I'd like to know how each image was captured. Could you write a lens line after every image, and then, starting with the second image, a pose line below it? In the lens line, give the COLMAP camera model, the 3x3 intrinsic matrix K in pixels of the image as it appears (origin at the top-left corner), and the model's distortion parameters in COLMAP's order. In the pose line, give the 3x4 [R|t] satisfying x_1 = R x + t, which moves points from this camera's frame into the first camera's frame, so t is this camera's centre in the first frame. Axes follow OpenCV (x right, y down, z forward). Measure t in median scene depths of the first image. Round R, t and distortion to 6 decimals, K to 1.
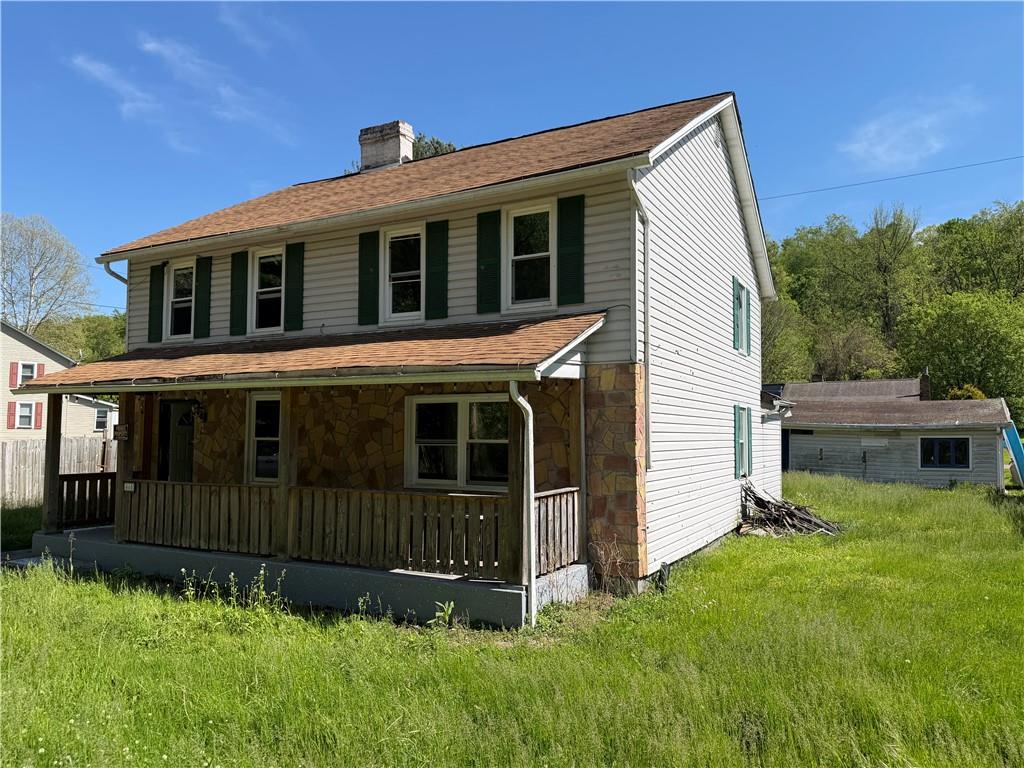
lens RADIAL K [[714.6, 0, 517.9], [0, 714.6, 383.7], [0, 0, 1]] dist [0.061448, -0.043564]
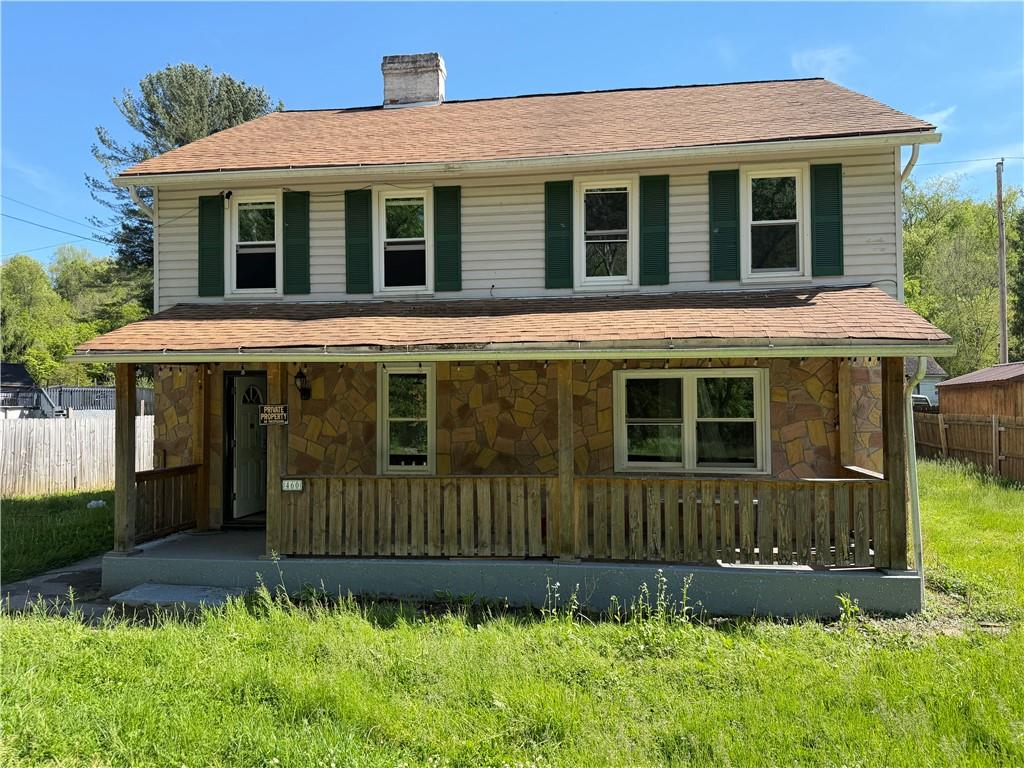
lens RADIAL K [[714.6, 0, 506.7], [0, 714.6, 383.3], [0, 0, 1]] dist [0.061448, -0.043564]
pose [[0.938174, 0.001049, 0.346162, -0.585986], [-0.014405, 0.999247, 0.036013, 0.003374], [-0.345864, -0.038773, 0.937483, 0.204026]]
